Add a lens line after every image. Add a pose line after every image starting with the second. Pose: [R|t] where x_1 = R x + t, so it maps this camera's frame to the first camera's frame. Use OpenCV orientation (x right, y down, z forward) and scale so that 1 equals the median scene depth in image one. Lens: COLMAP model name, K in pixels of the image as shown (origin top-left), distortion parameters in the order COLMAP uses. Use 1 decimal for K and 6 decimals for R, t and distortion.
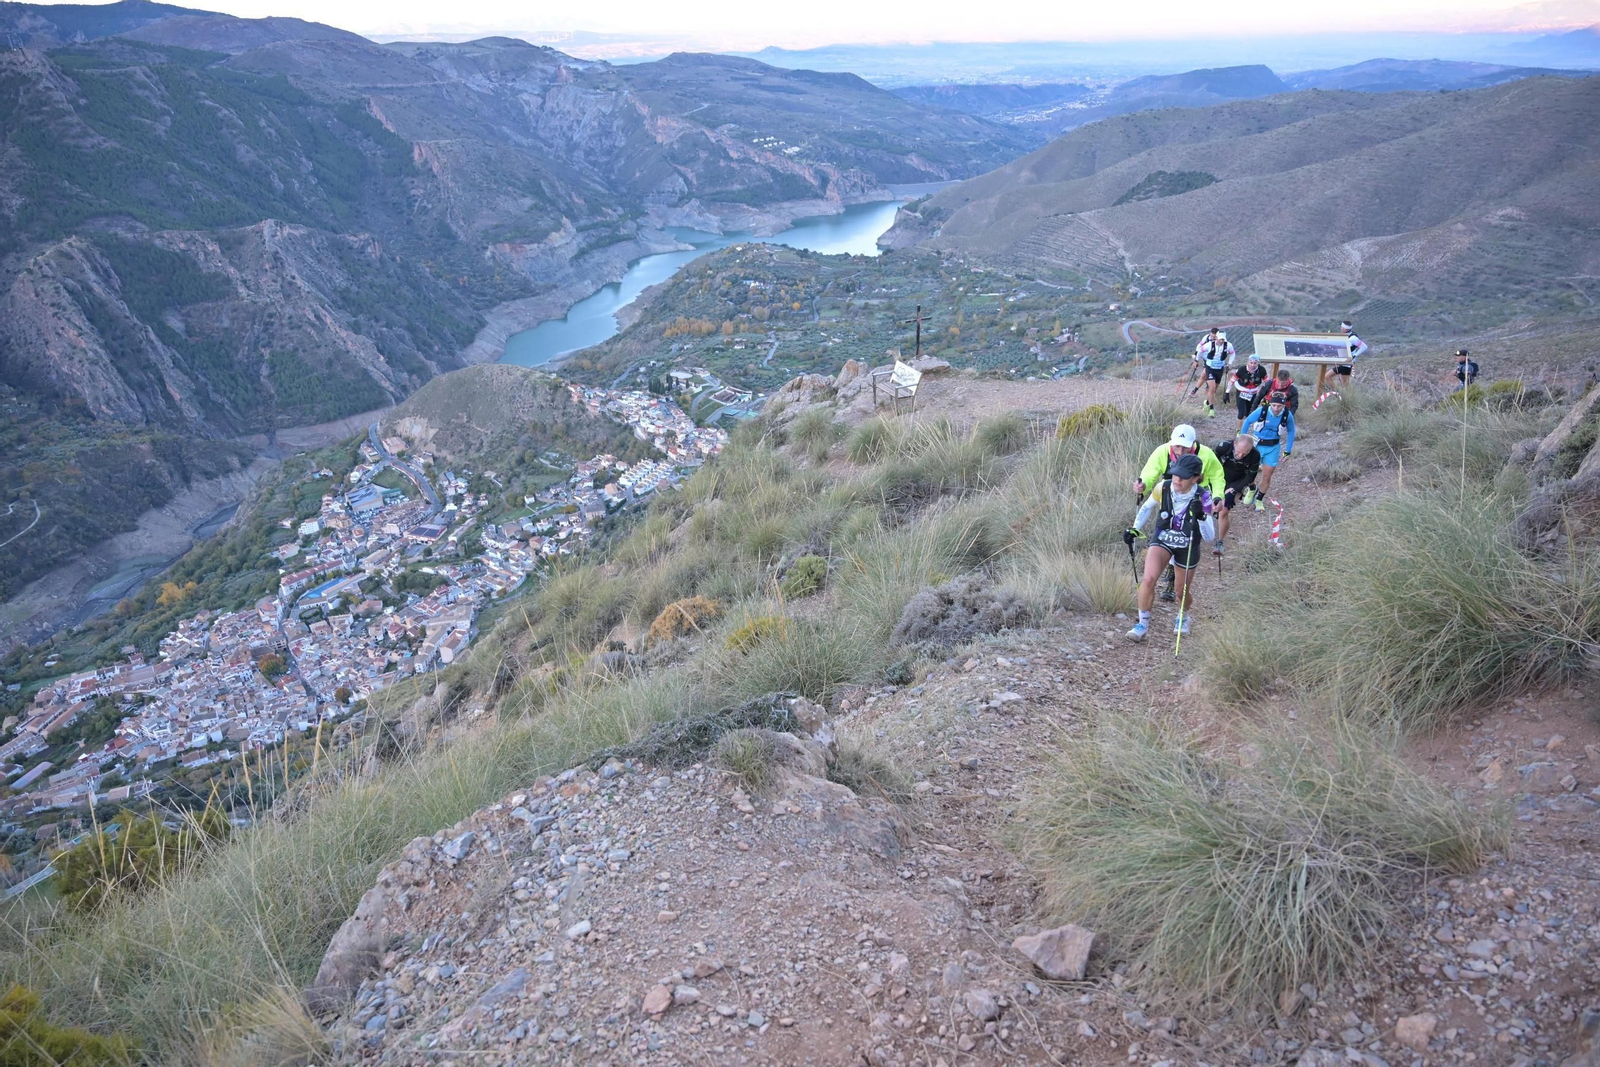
lens RADIAL K [[1048.9, 0, 796.6], [0, 1048.9, 541.7], [0, 0, 1]] dist [-0.016129, 0.005233]
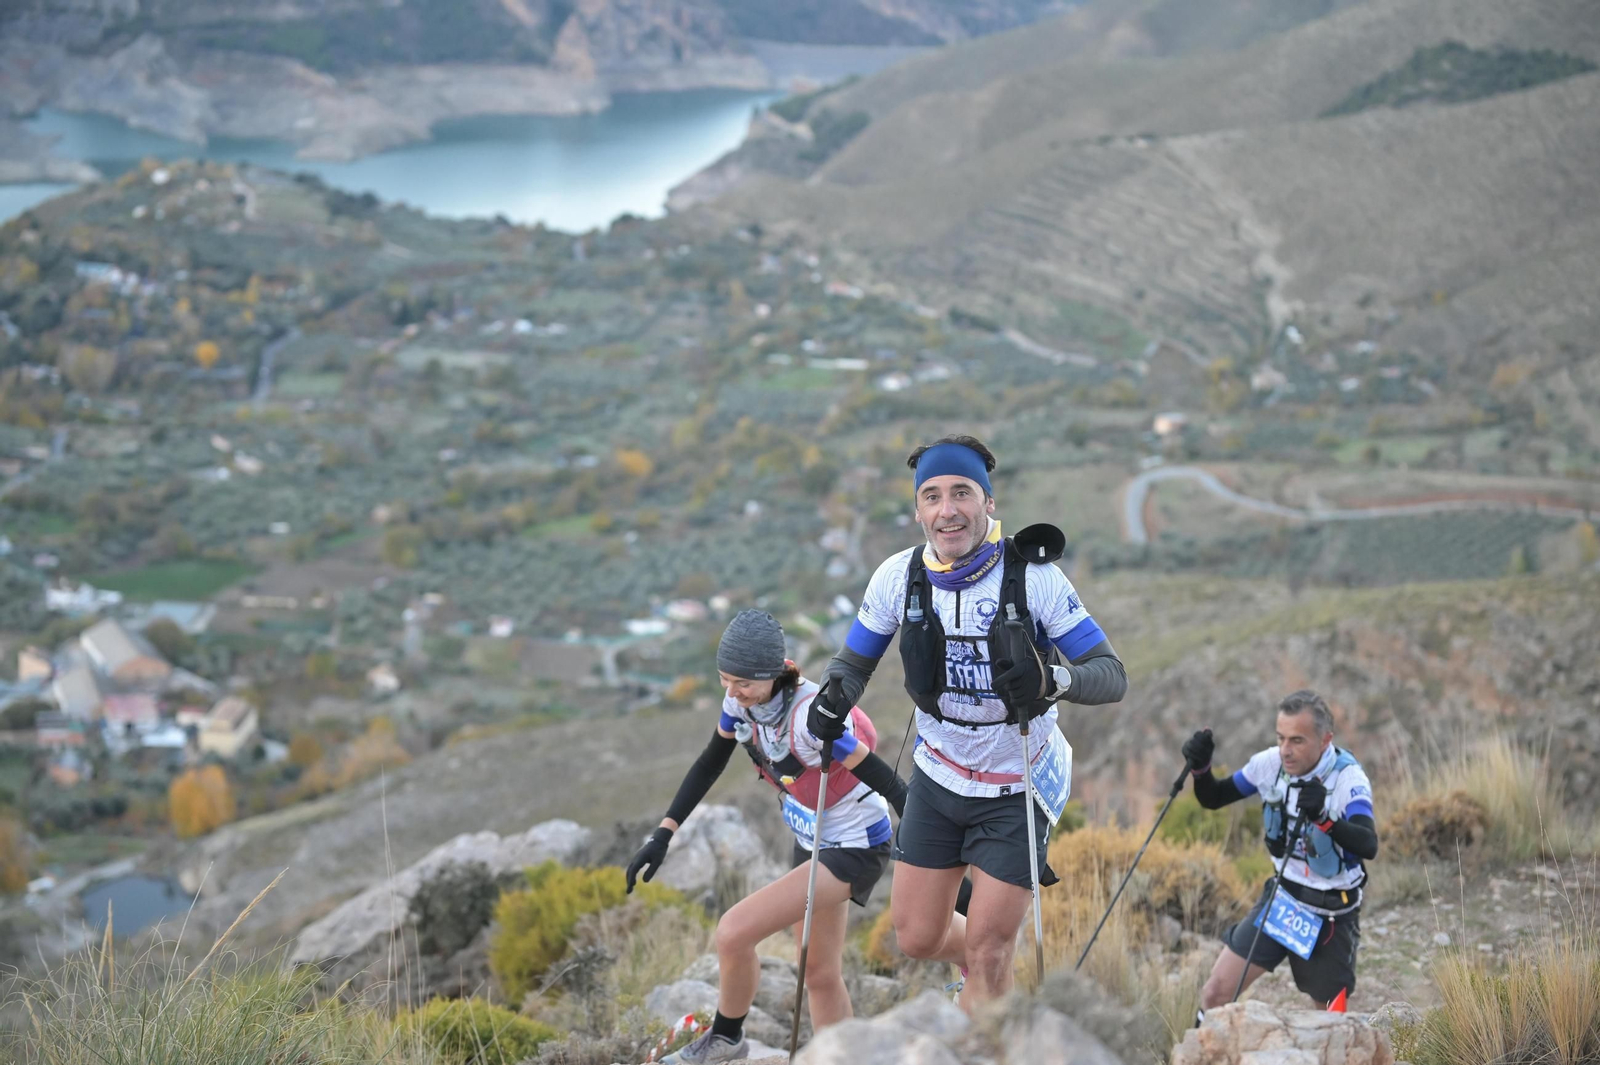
lens RADIAL K [[3221.6, 0, 797.5], [0, 3221.6, 527.7], [0, 0, 1]] dist [-0.165098, 0.000000]
pose [[0.995836, 0.075107, 0.051674, 0.121520], [-0.064335, 0.980558, -0.185384, -0.013332], [-0.064592, 0.181288, 0.981307, 0.082701]]
